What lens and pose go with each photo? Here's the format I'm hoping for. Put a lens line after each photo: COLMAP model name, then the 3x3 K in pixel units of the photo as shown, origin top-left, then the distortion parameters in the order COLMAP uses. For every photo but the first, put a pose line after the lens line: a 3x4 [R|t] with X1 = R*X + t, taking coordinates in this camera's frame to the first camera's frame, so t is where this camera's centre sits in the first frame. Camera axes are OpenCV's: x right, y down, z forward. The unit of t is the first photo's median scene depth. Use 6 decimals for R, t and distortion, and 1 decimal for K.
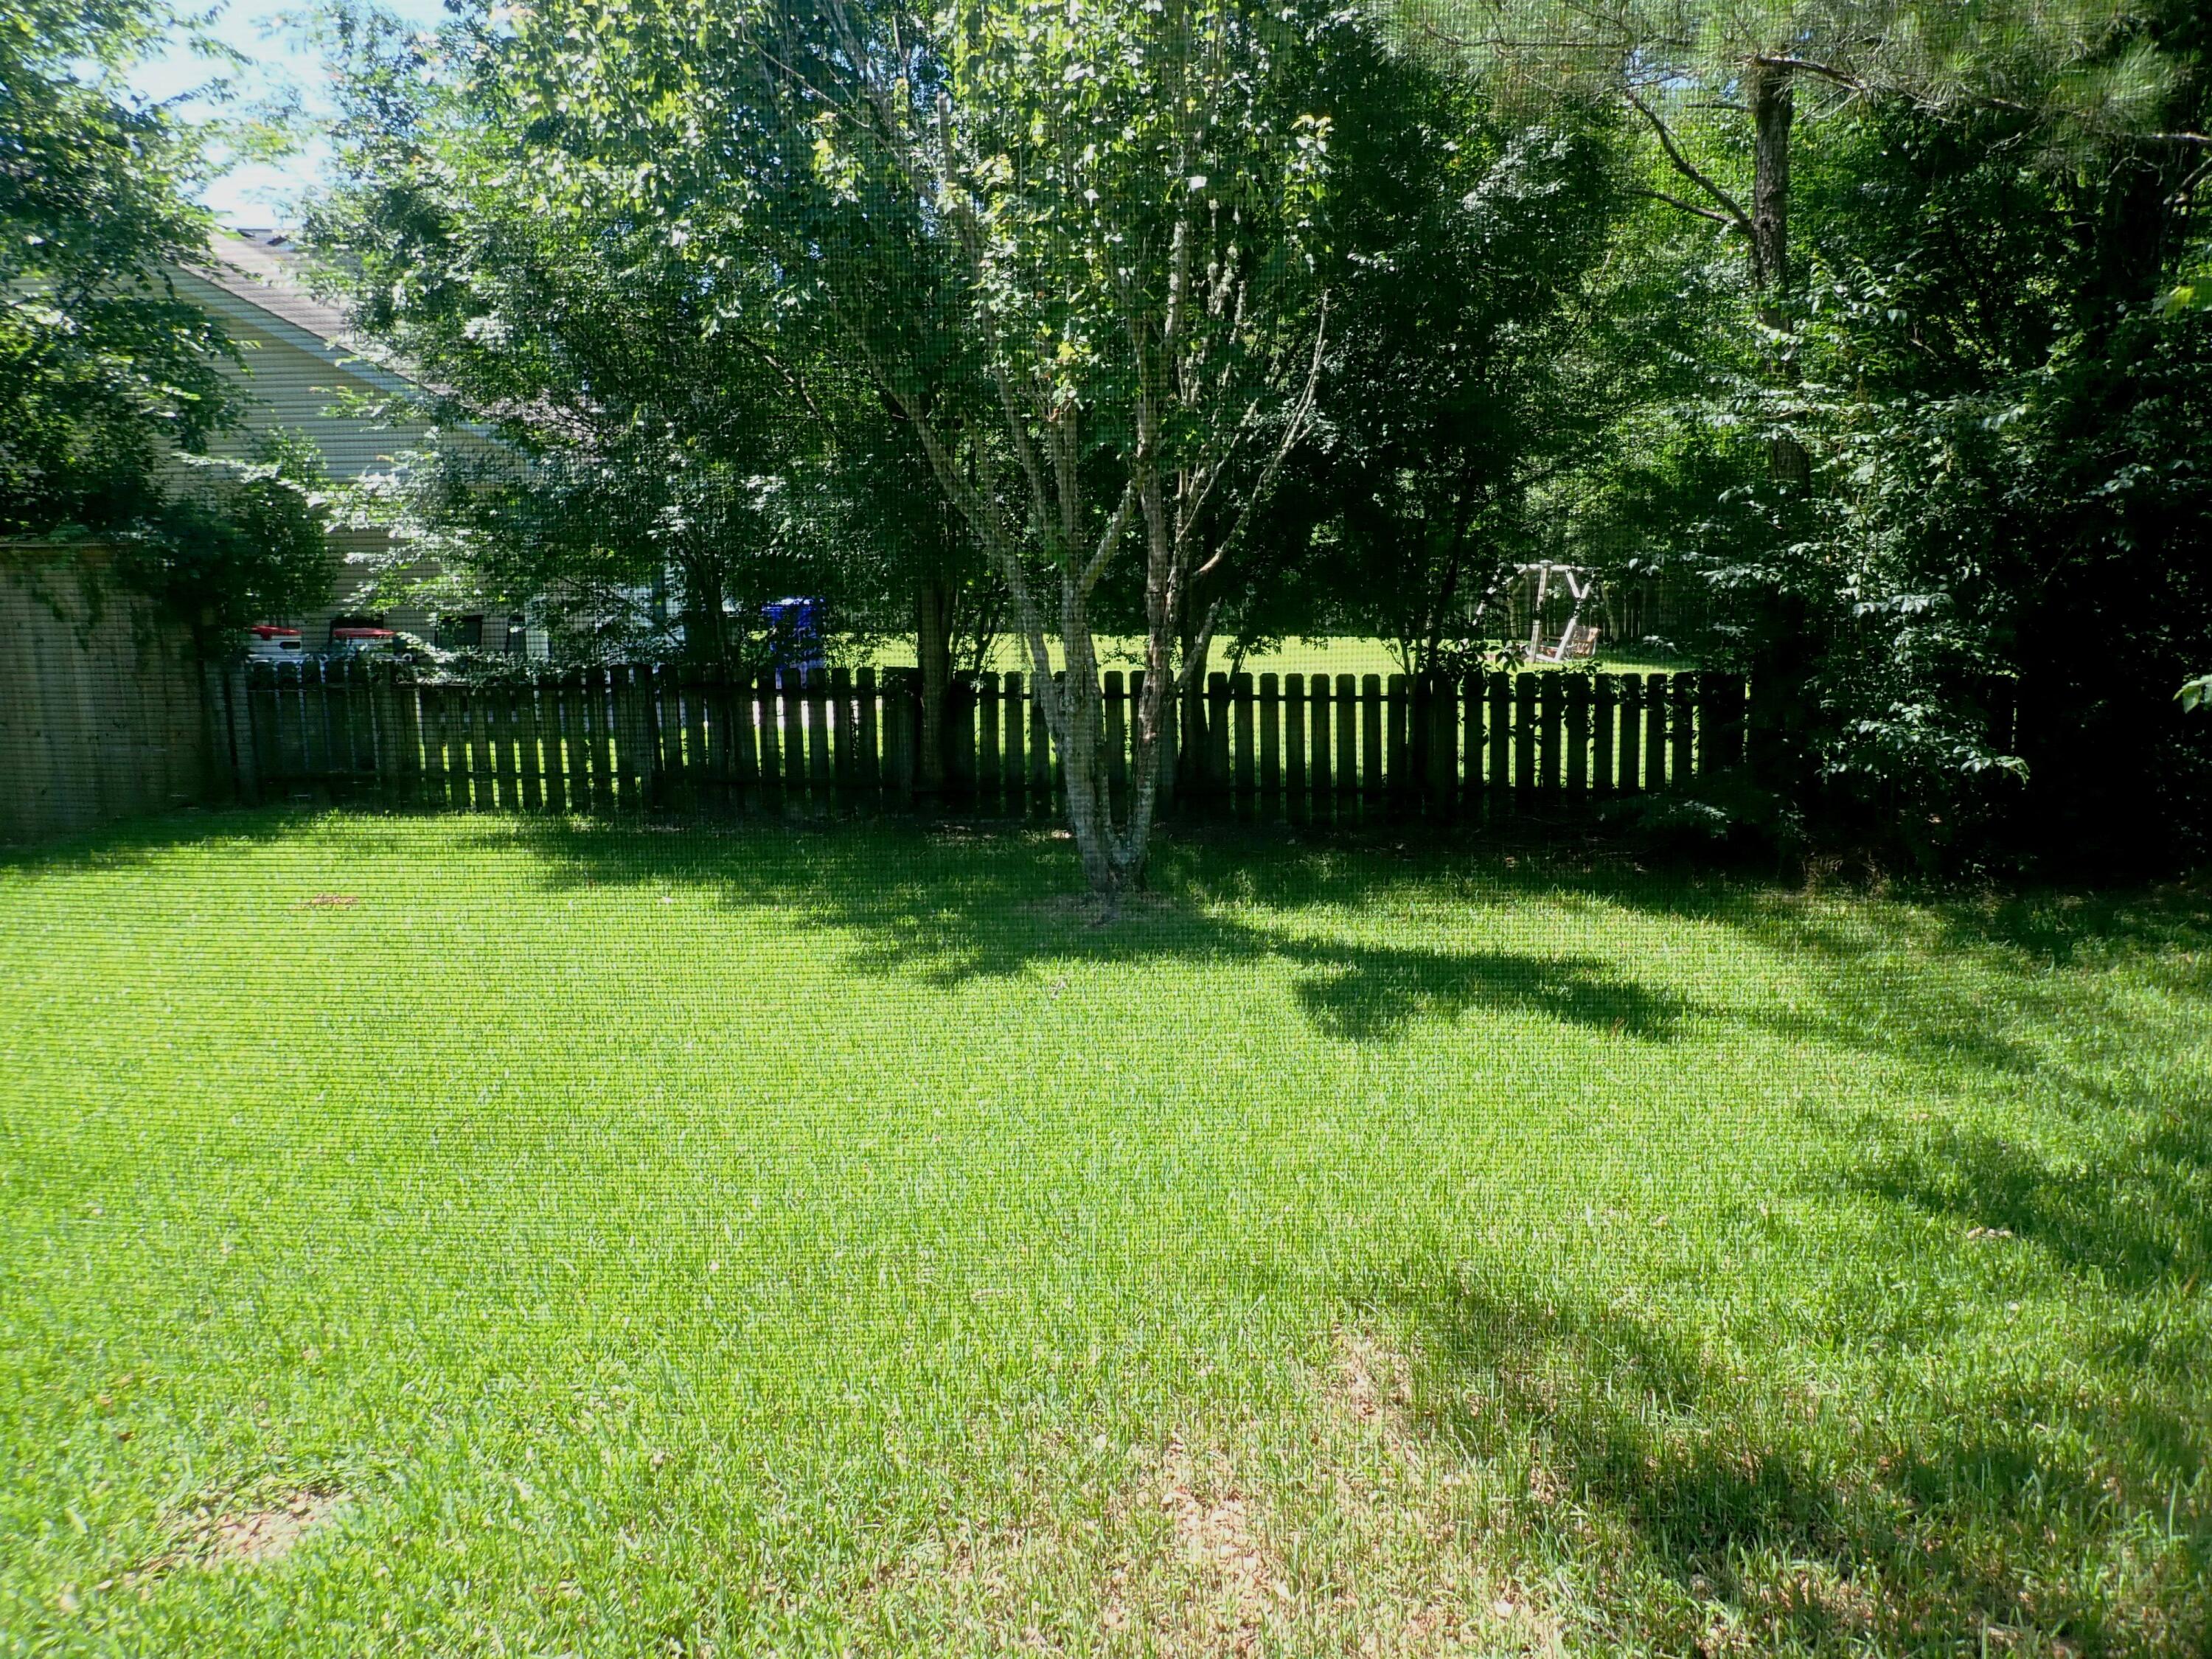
lens RADIAL K [[1623.9, 0, 1106.0], [0, 1623.9, 829.5], [0, 0, 1]] dist [0.000448, -0.008458]
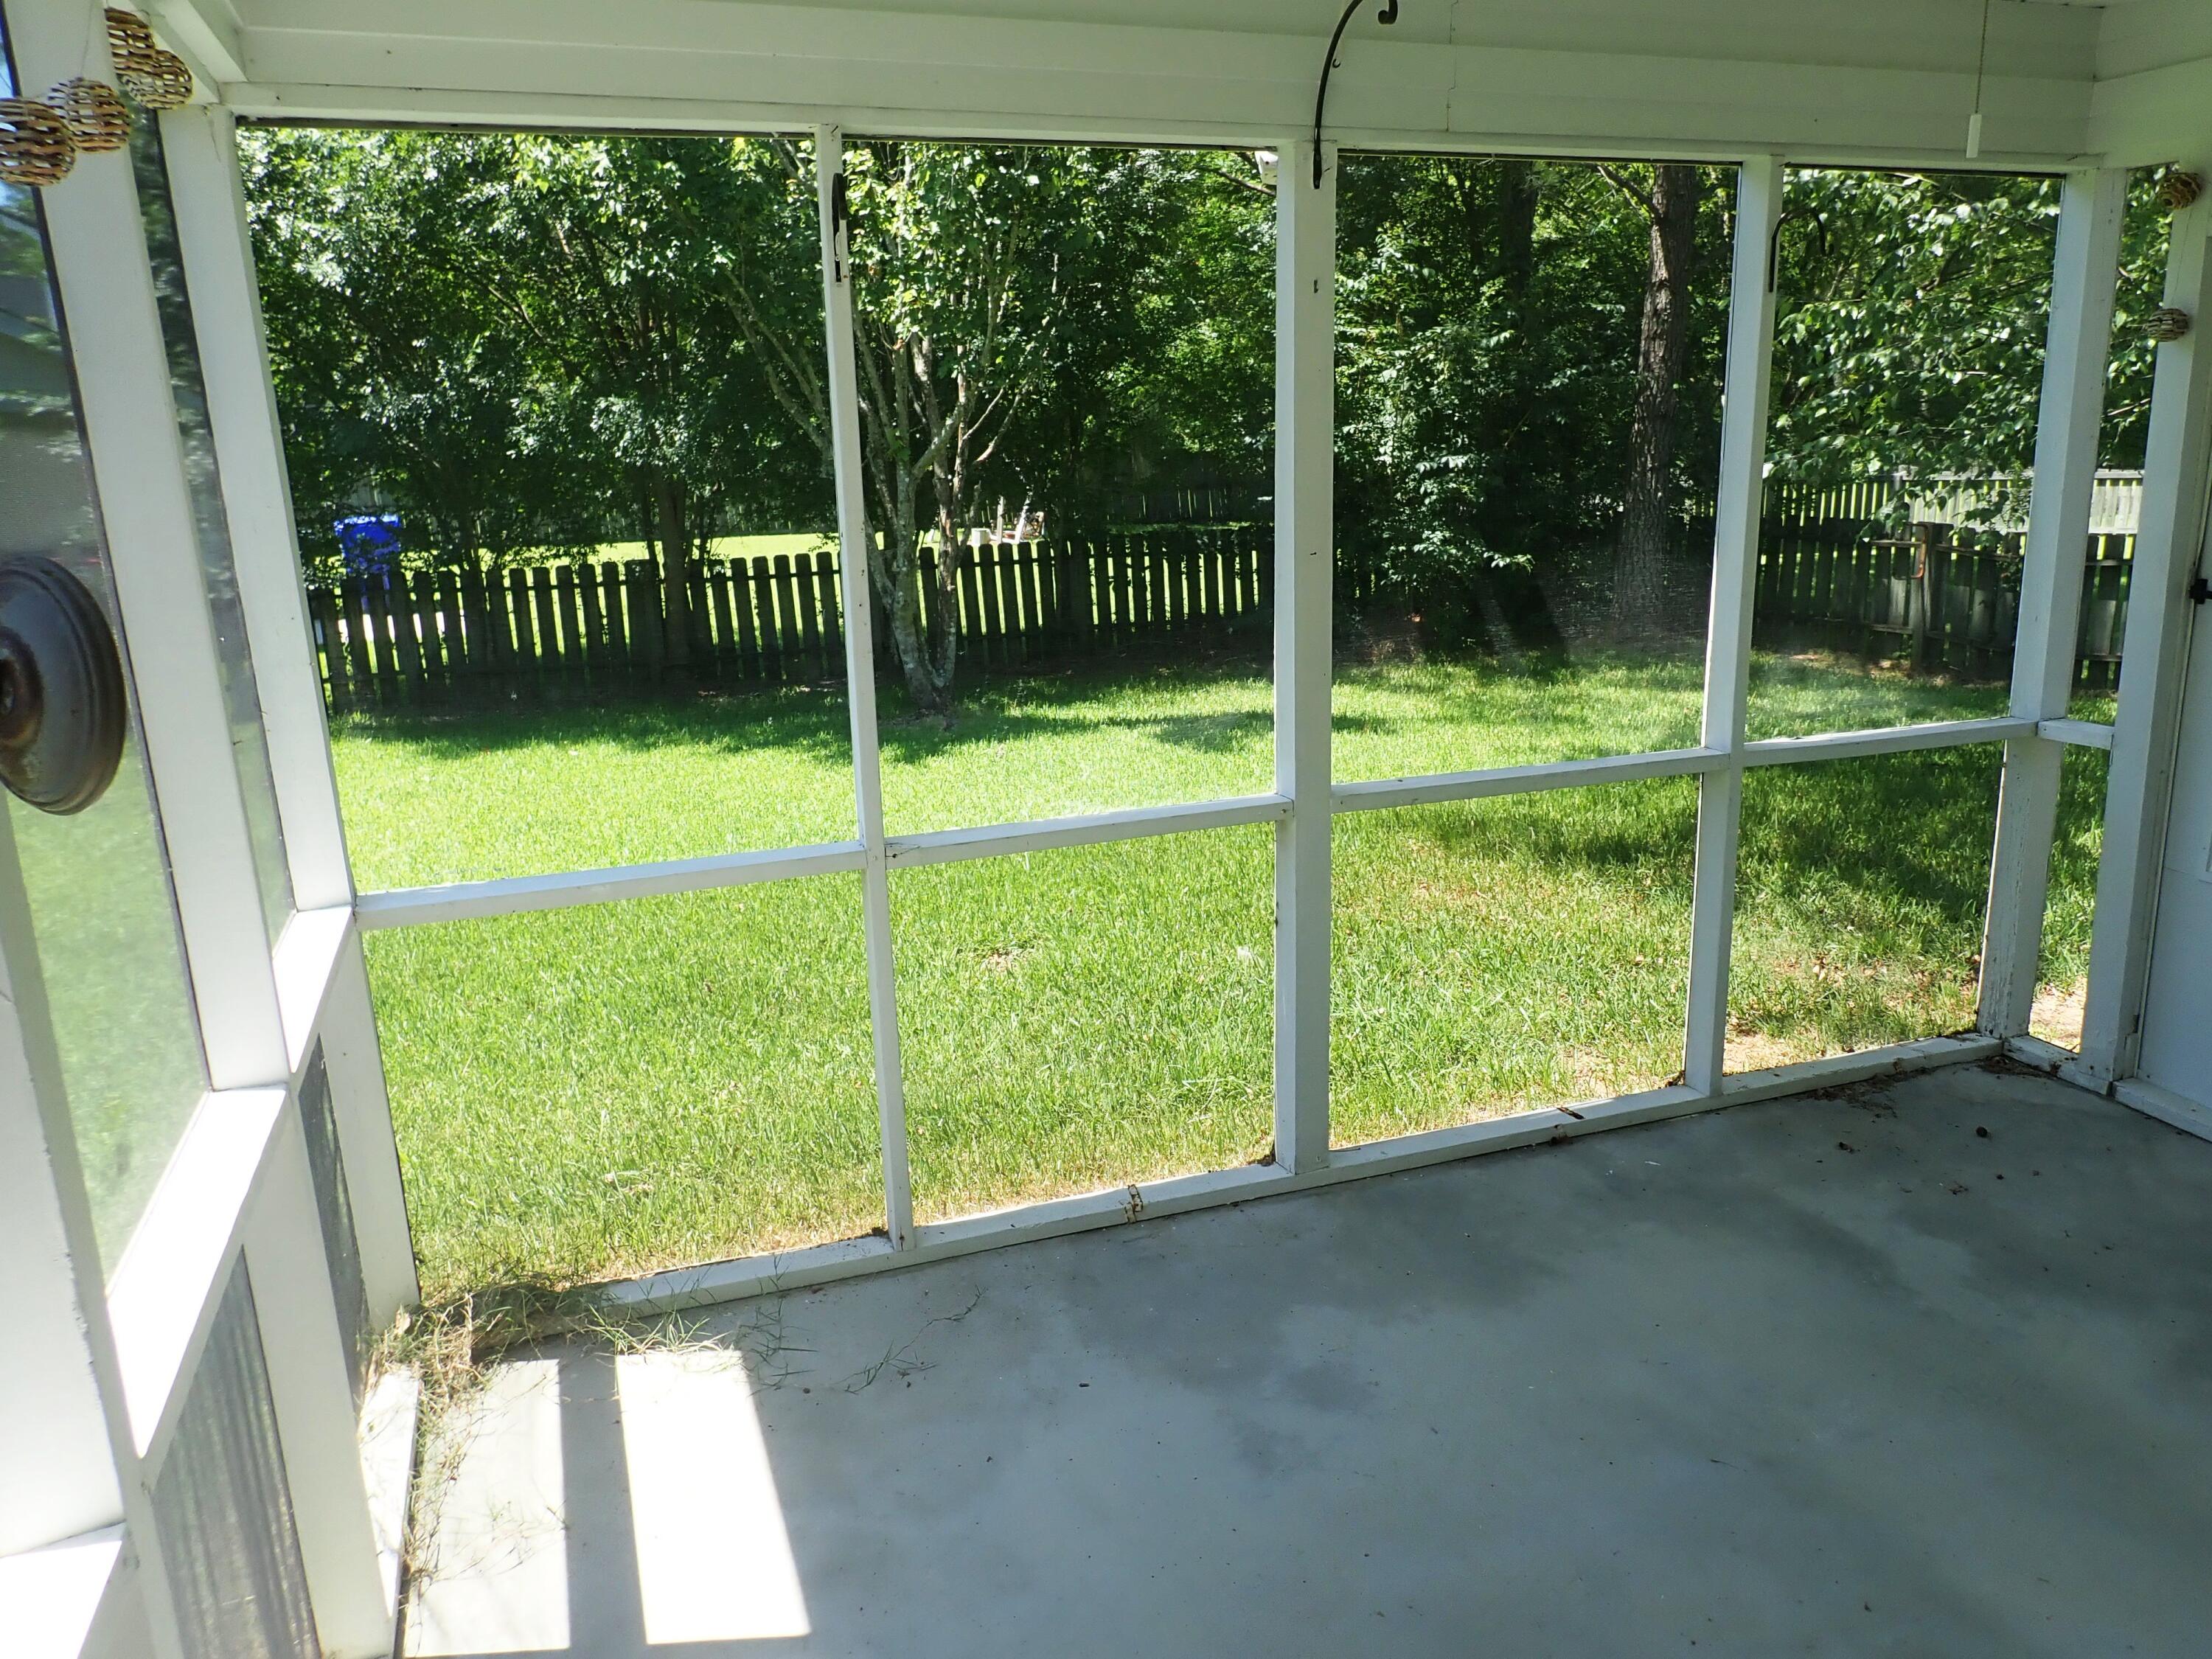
lens RADIAL K [[1623.9, 0, 1106.0], [0, 1623.9, 829.5], [0, 0, 1]] dist [0.000448, -0.008458]
pose [[0.918239, -0.124235, 0.376036, -0.317969], [0.102595, 0.991729, 0.077122, 0.040437], [-0.382507, -0.032237, 0.923390, -0.232066]]
